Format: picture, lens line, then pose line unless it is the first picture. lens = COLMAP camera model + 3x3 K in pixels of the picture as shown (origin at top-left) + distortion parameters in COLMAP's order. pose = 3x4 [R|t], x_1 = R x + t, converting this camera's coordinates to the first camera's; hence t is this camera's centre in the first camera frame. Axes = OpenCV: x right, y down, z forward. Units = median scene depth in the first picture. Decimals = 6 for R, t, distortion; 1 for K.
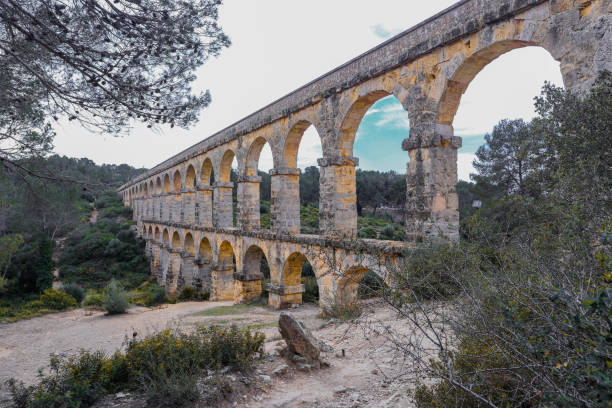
lens RADIAL K [[407.5, 0, 306.2], [0, 407.5, 205.2], [0, 0, 1]] dist [-0.007592, -0.003582]
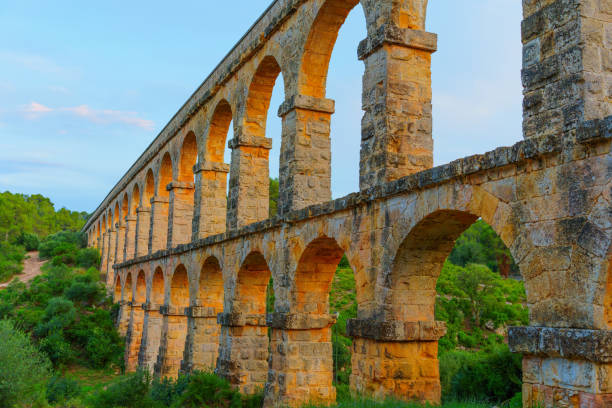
lens RADIAL K [[651.5, 0, 305.4], [0, 651.5, 204.0], [0, 0, 1]] dist [-0.016979, 0.000000]
pose [[0.993282, 0.003449, -0.115667, -0.150032], [-0.018874, 0.991000, -0.132527, 0.139896], [0.114169, 0.133820, 0.984407, 0.451023]]
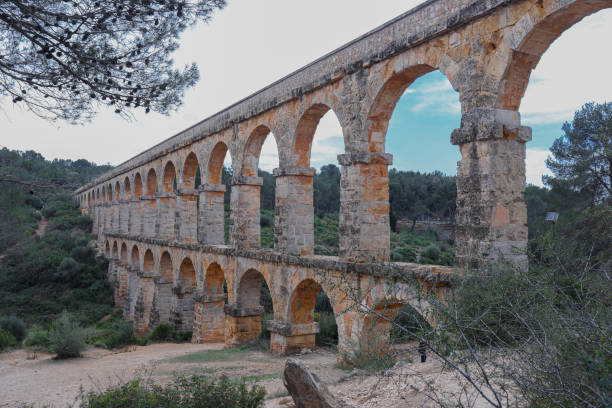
lens RADIAL K [[546.0, 0, 307.6], [0, 546.0, 203.4], [0, 0, 1]] dist [-0.022905, 0.013338]
pose [[0.999614, 0.010164, -0.025873, -0.000825], [-0.010750, 0.999687, -0.022589, -0.001317], [0.025636, 0.022858, 0.999410, -0.004768]]
